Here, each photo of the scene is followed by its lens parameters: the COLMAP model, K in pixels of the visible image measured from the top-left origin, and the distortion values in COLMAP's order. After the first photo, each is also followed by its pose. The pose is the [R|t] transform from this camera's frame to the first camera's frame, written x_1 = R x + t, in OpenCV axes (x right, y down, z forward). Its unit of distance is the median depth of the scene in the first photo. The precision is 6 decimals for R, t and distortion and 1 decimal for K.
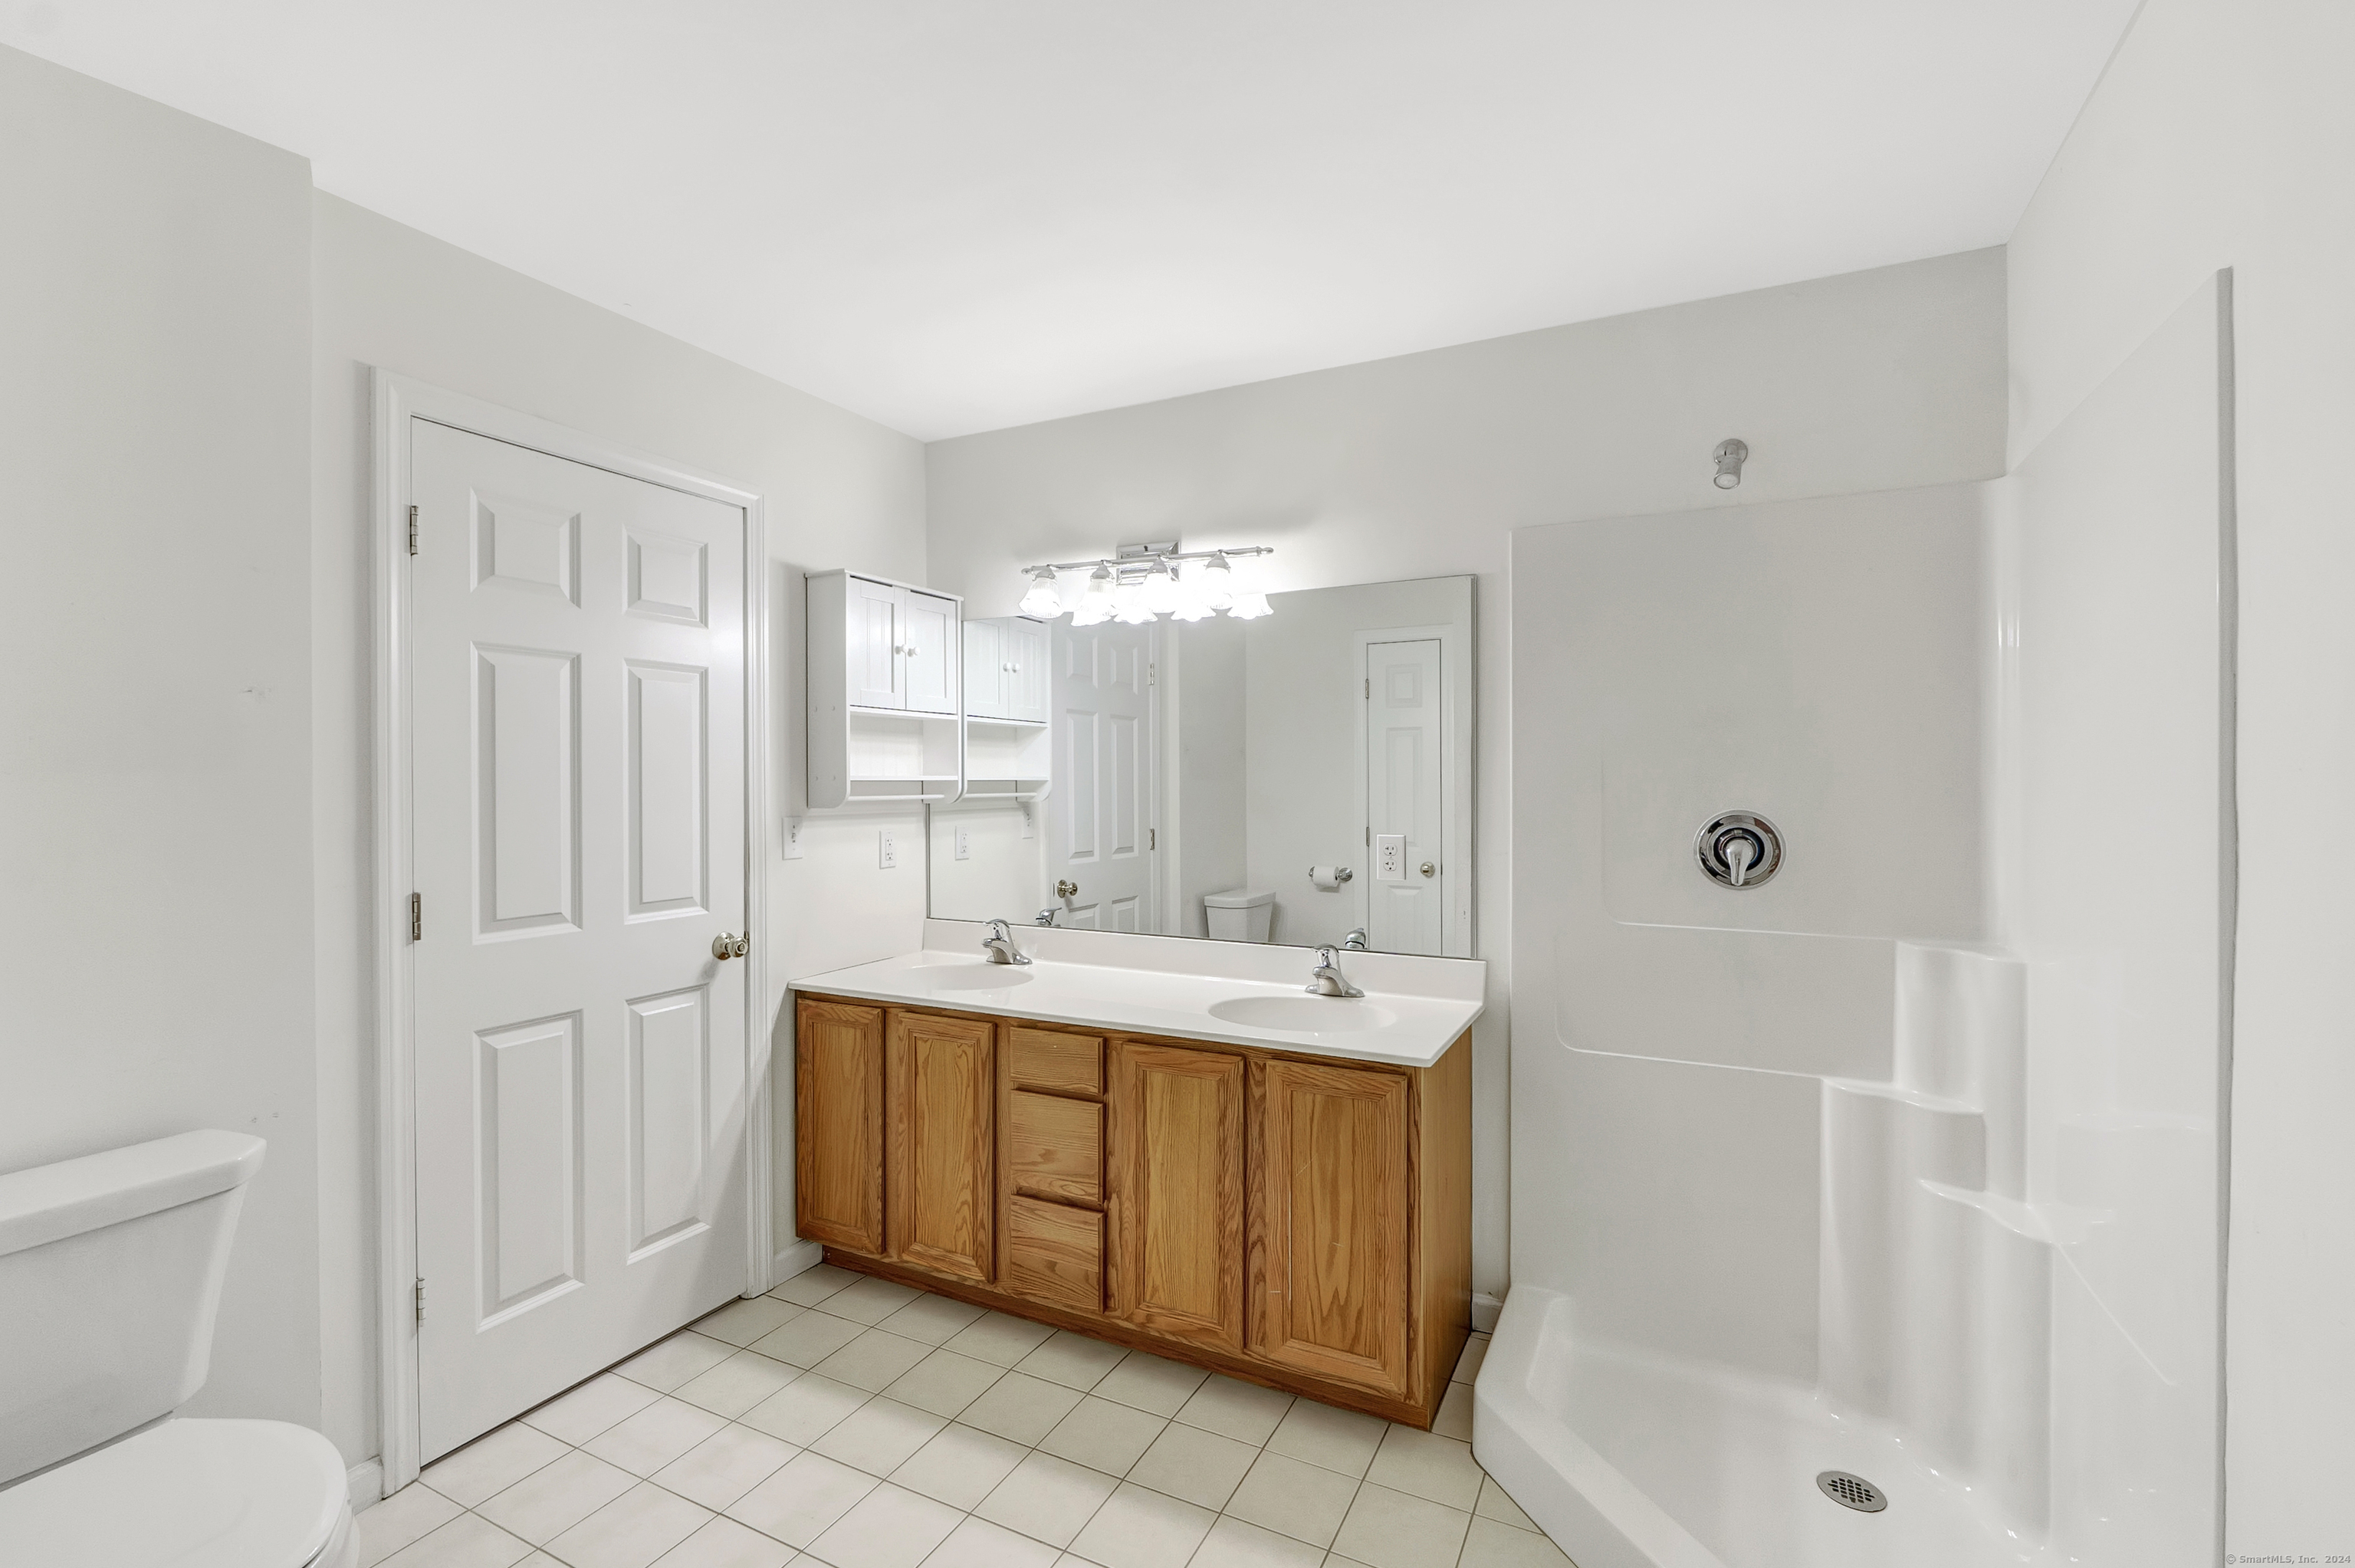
lens RADIAL K [[1006.4, 0, 1175.2], [0, 1006.4, 774.3], [0, 0, 1]] dist [-0.004841, -0.001193]
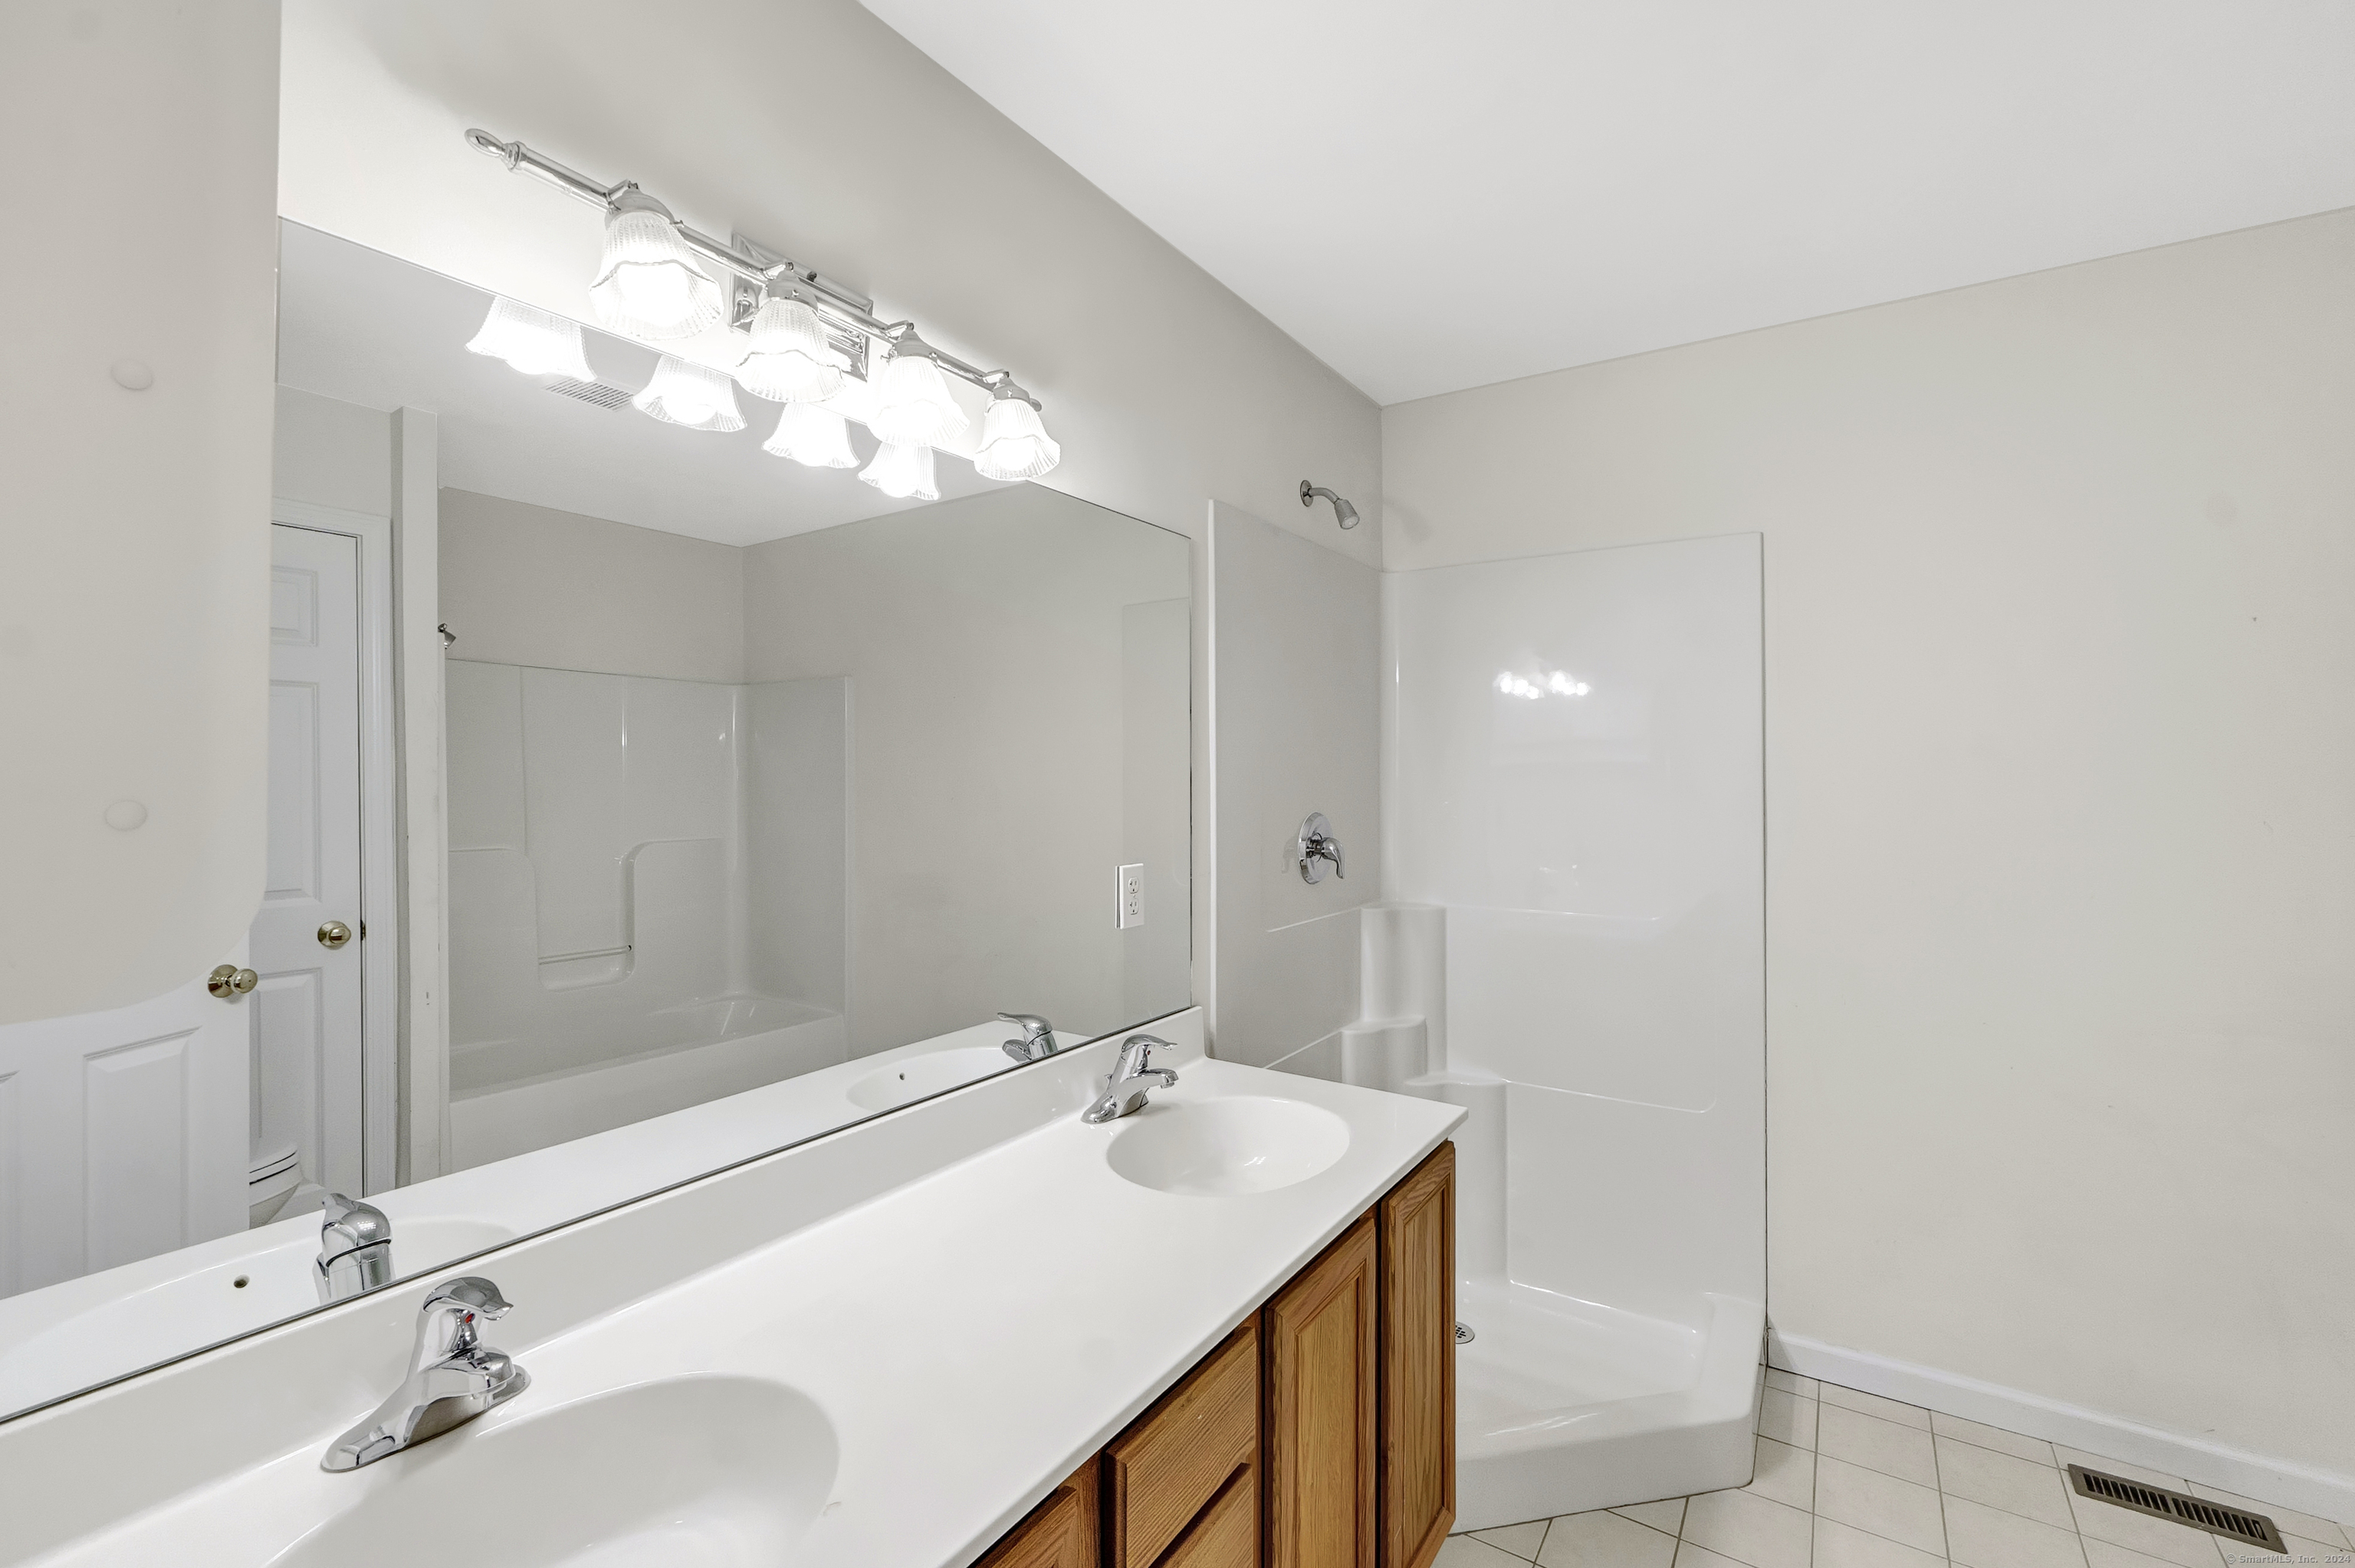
lens RADIAL K [[1006.4, 0, 1175.2], [0, 1006.4, 774.3], [0, 0, 1]] dist [-0.004841, -0.001193]
pose [[0.125382, 0.002069, 0.992106, -0.605217], [-0.012173, 0.999926, -0.000547, -0.006368], [-0.992034, -0.012008, 0.125398, 1.060612]]
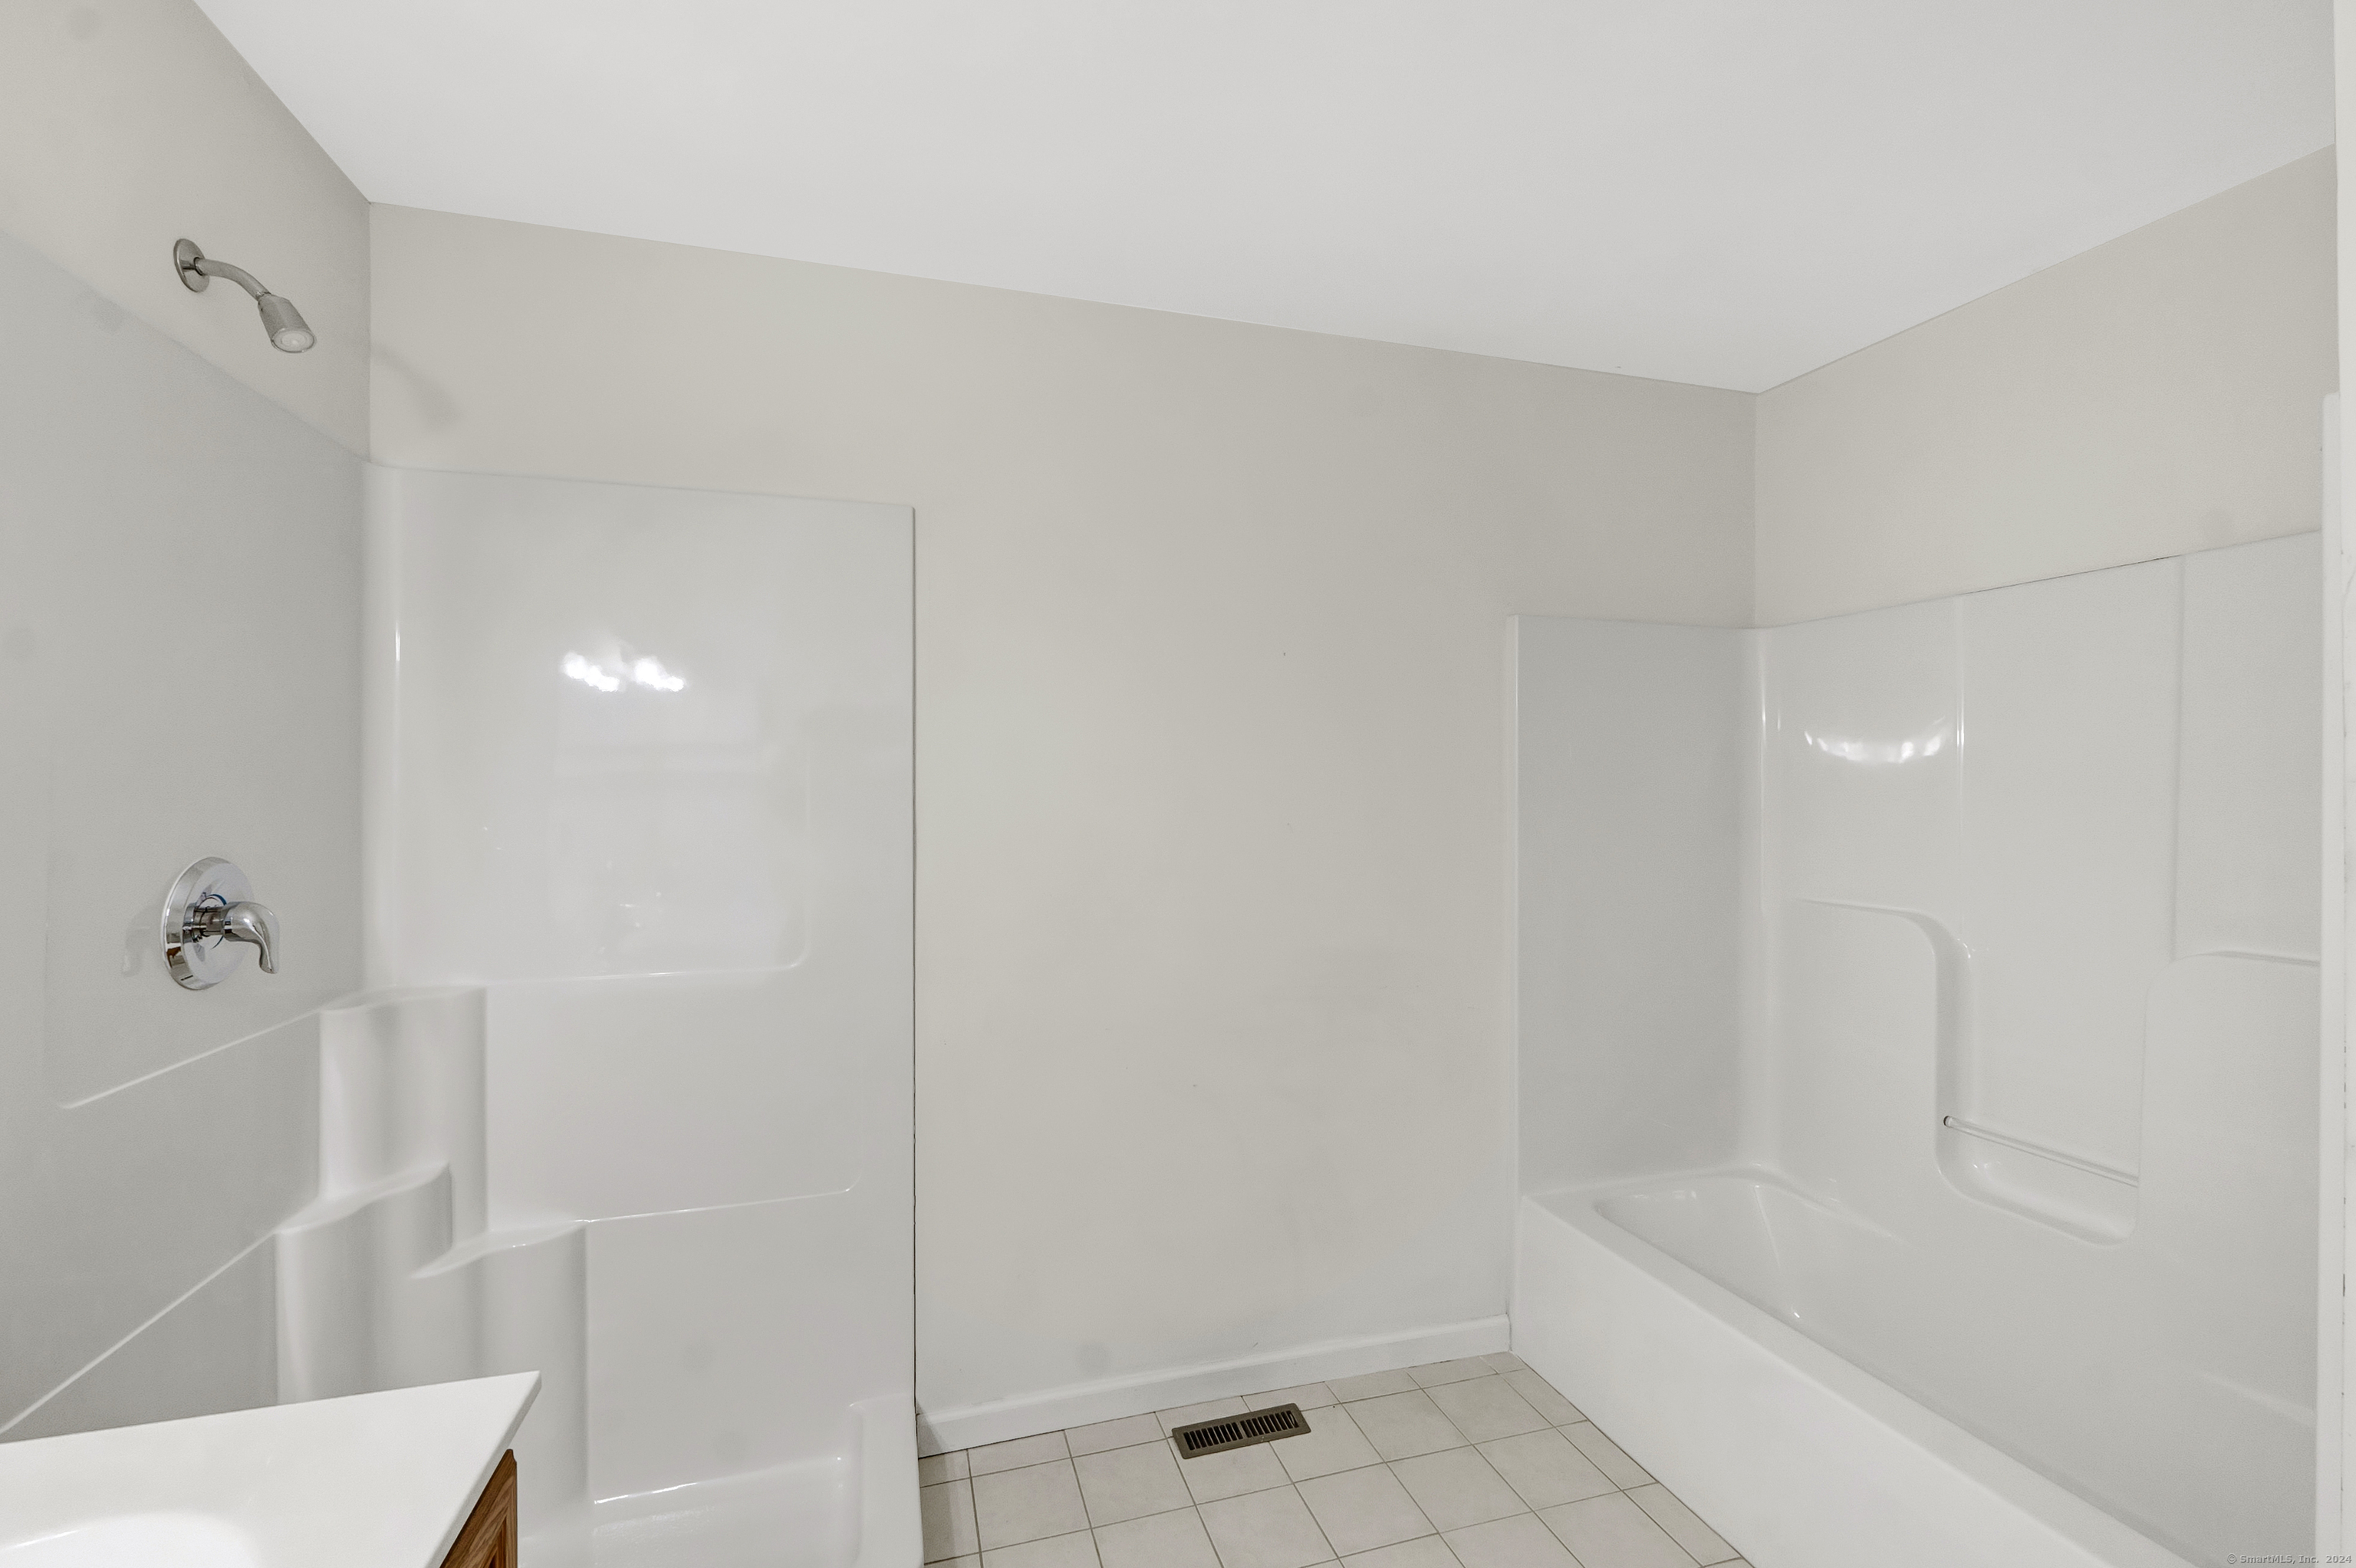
lens RADIAL K [[1006.9, 0, 1175.7], [0, 1006.9, 774.3], [0, 0, 1]] dist [-0.004841, -0.001193]
pose [[-0.679766, 0.012851, 0.733317, -0.306256], [-0.002281, 0.999805, -0.019636, -0.005753], [-0.733426, -0.015021, -0.679604, 1.028253]]
